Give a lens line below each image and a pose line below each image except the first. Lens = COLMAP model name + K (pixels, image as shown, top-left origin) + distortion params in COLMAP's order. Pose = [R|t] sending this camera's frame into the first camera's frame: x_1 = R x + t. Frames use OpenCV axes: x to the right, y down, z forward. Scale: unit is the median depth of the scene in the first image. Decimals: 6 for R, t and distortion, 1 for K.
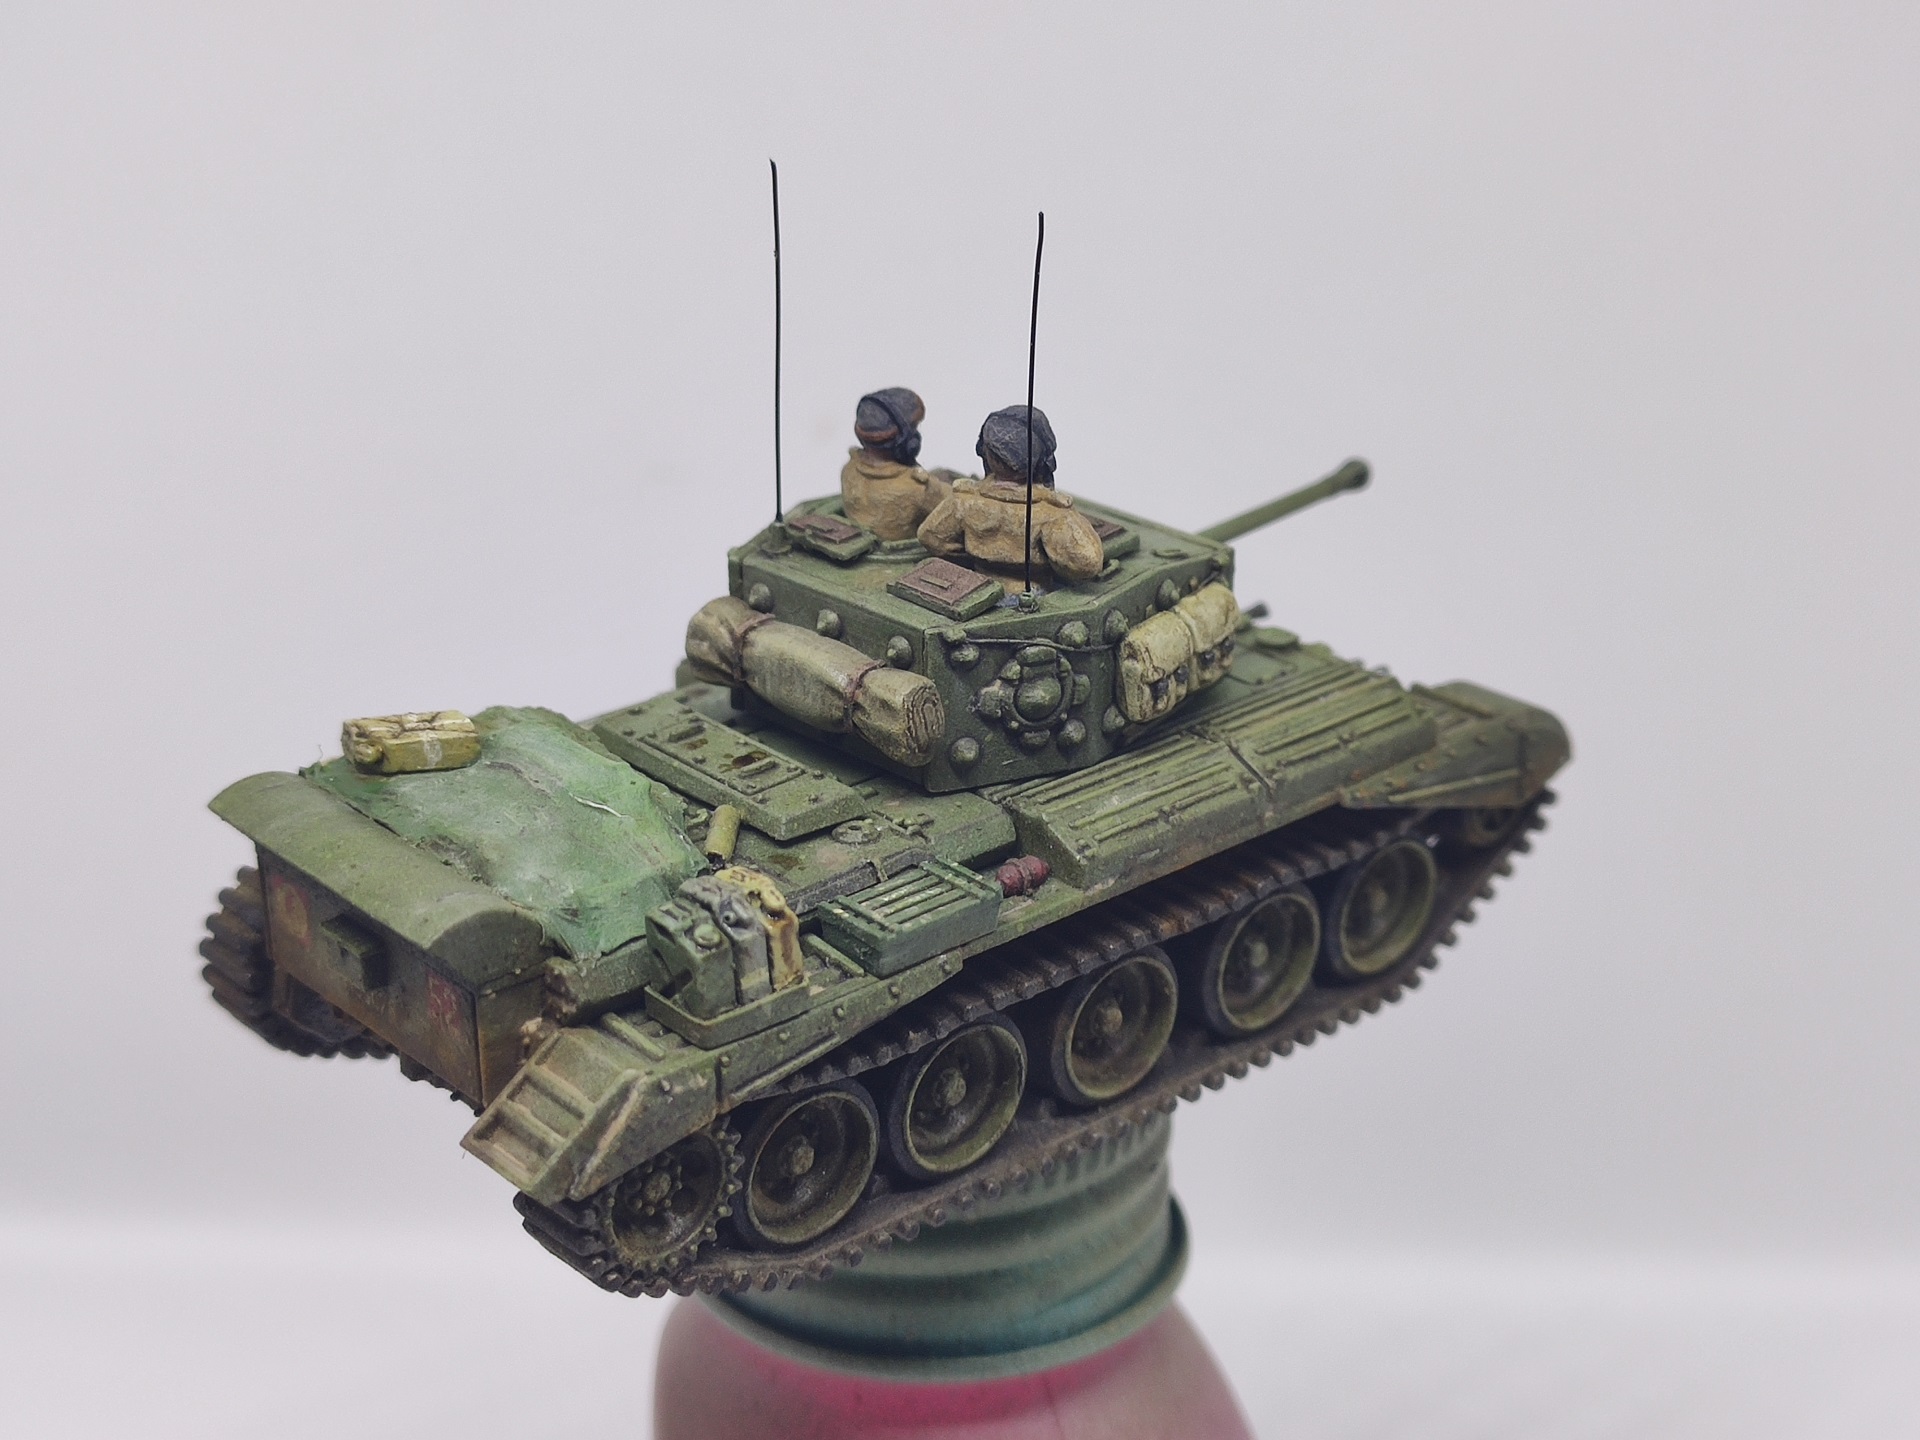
lens RADIAL K [[3039.9, 0, 998.7], [0, 3039.9, 714.1], [0, 0, 1]] dist [0.045584, 0.004272]
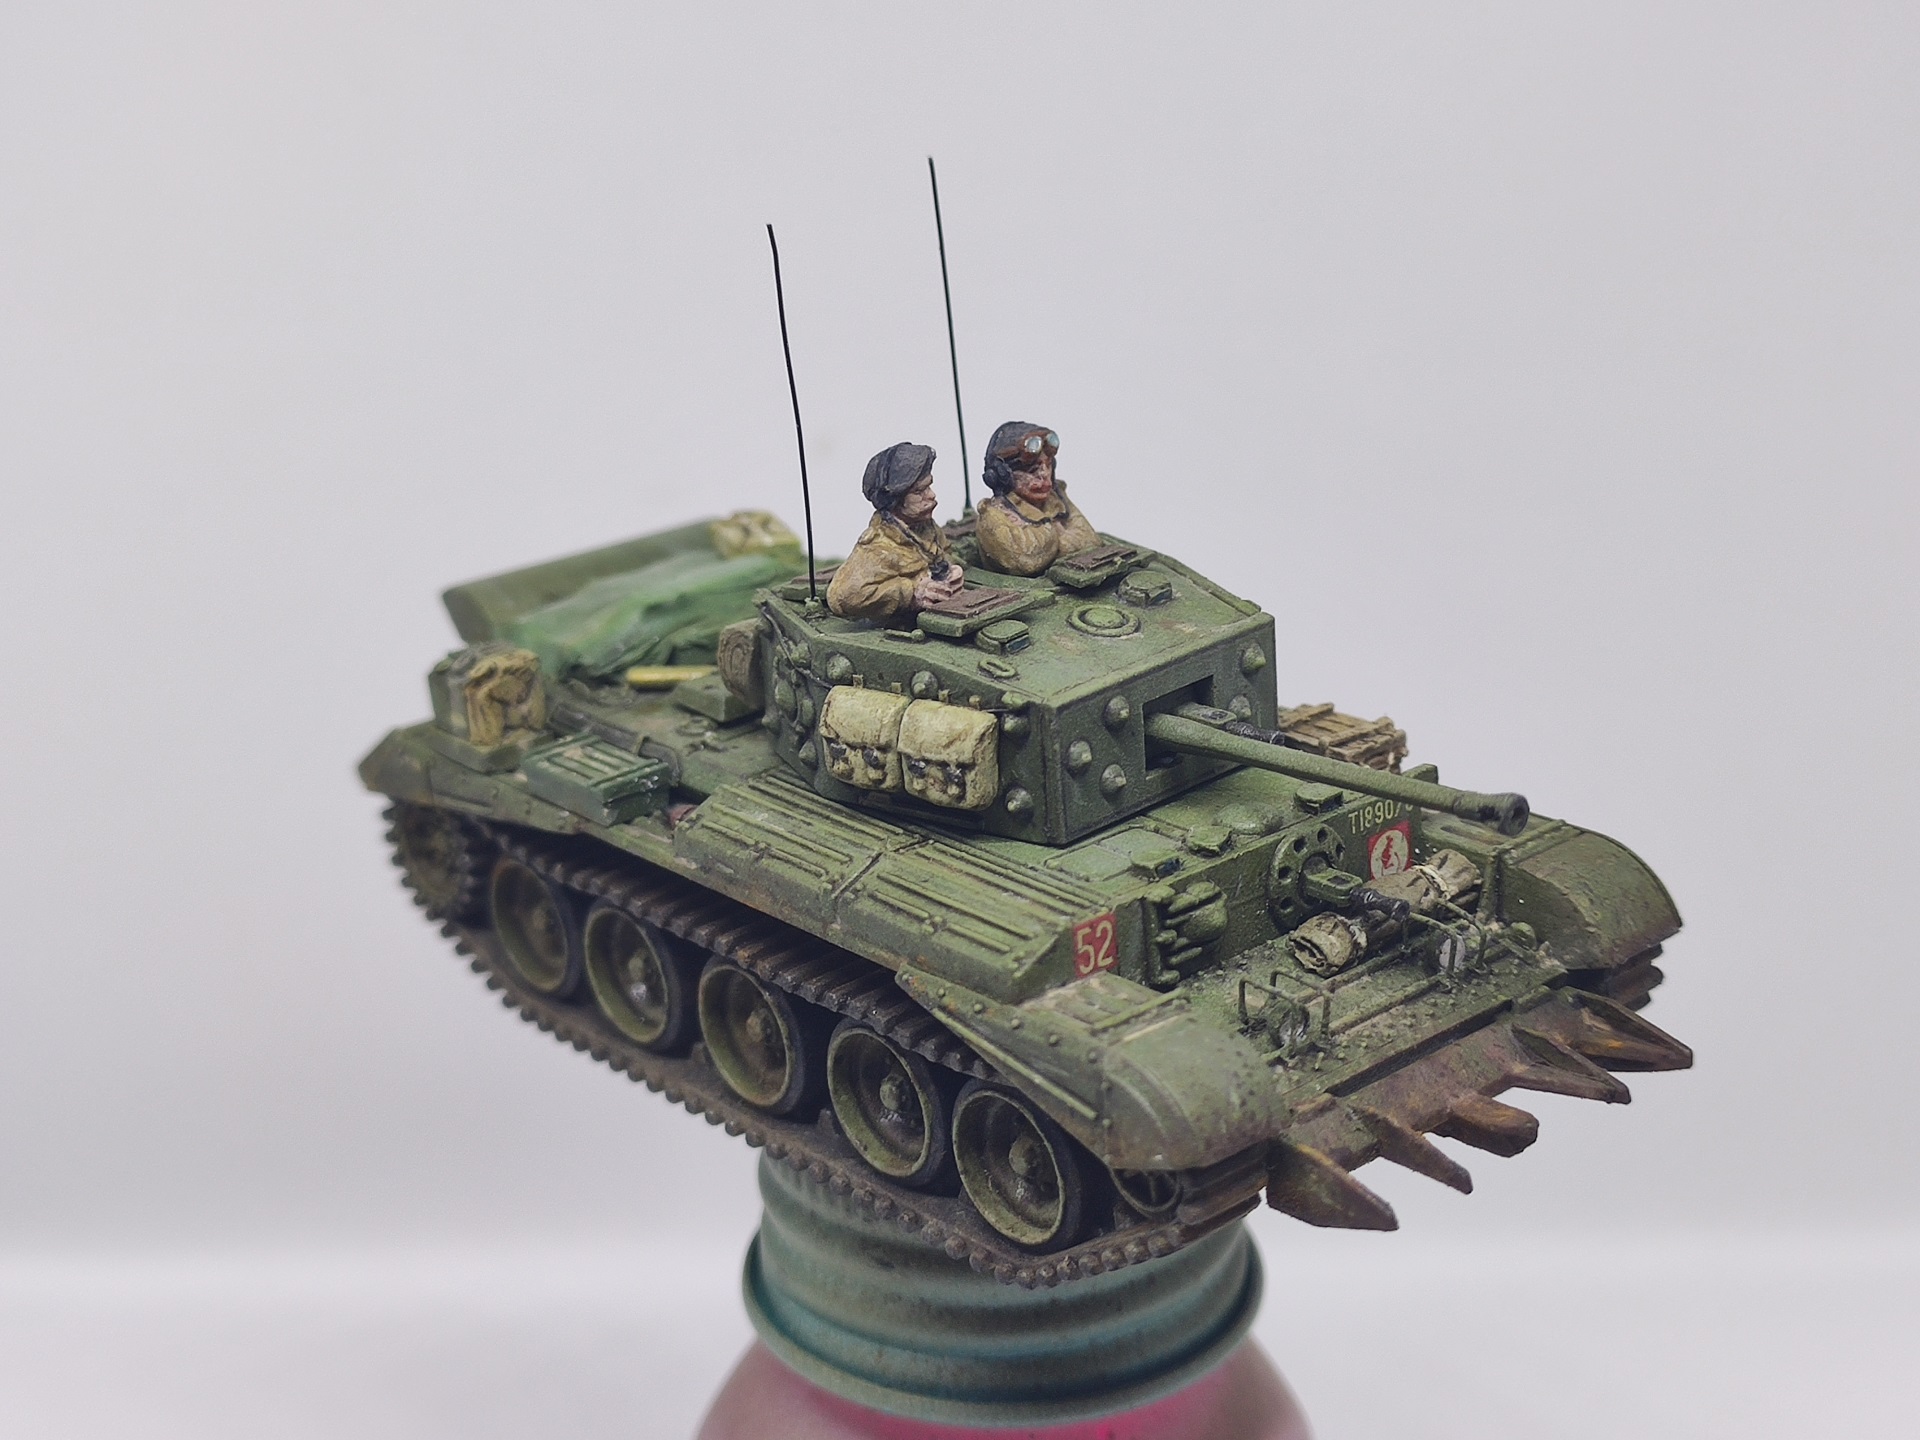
lens RADIAL K [[3071.3, 0, 960.0], [0, 3071.3, 720.0], [0, 0, 1]] dist [0.095713, -0.019361]
pose [[-0.018661, 0.340551, -0.940041, 1.000873], [-0.352931, 0.877436, 0.324877, -0.360293], [0.935463, 0.337832, 0.103817, 0.952903]]
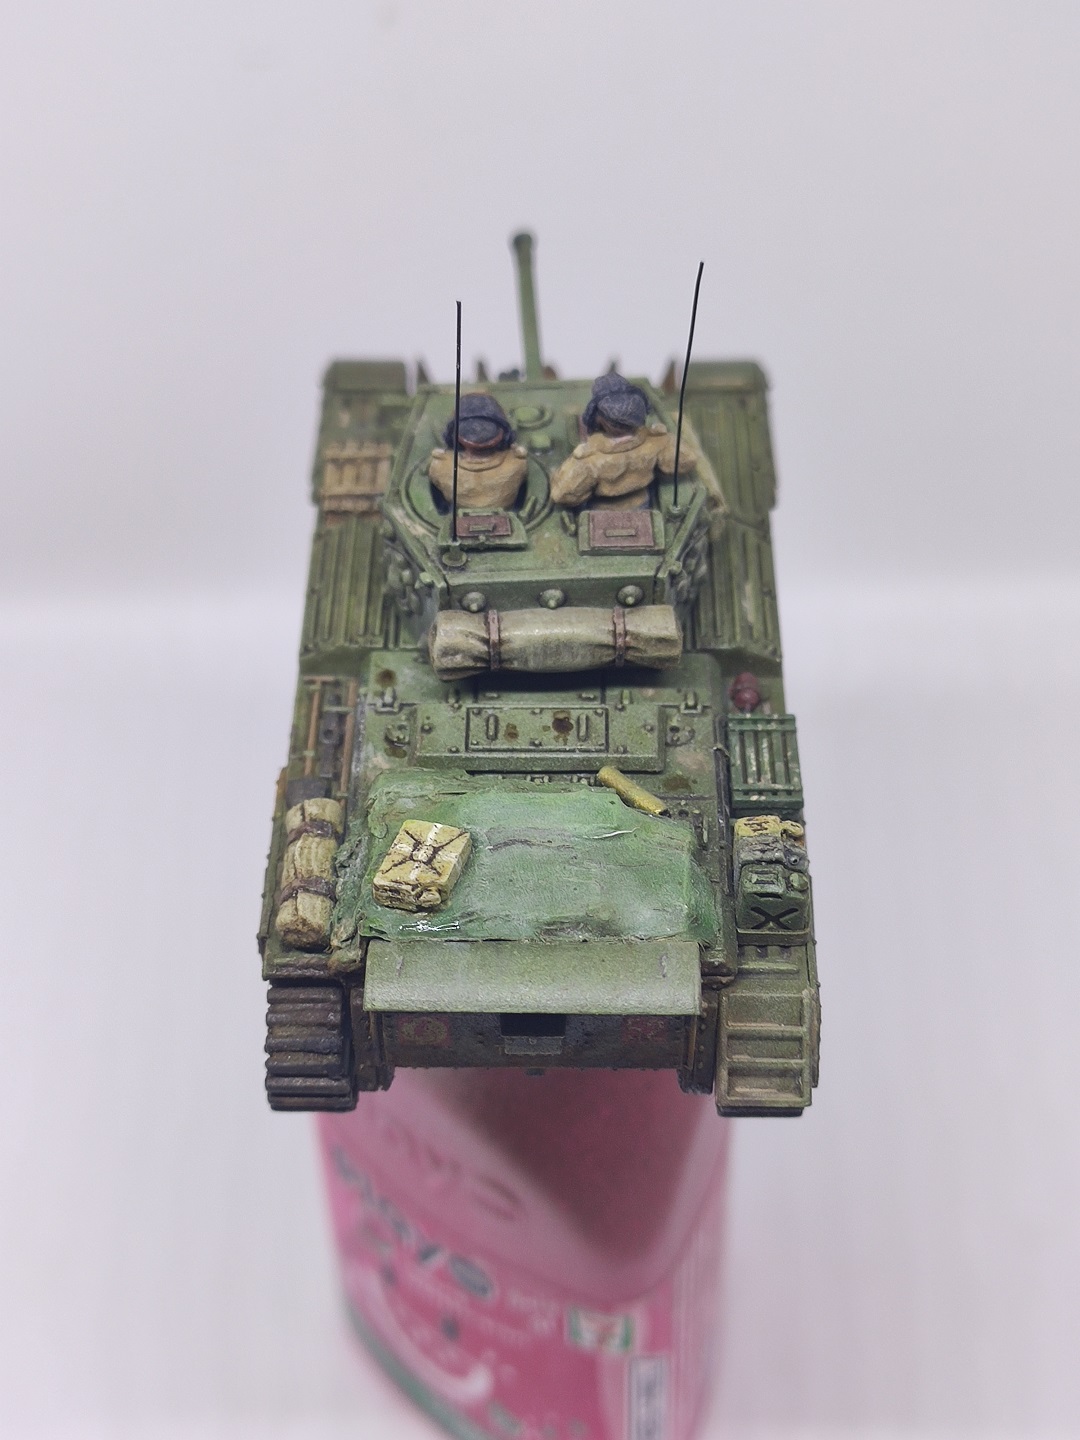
lens RADIAL K [[2303.4, 0, 540.0], [0, 2303.4, 720.0], [0, 0, 1]] dist [0.095713, -0.019361]
pose [[0.682375, -0.537810, 0.495100, -0.577794], [0.302093, 0.824220, 0.478959, -0.462162], [-0.665660, -0.177264, 0.724896, 0.295330]]
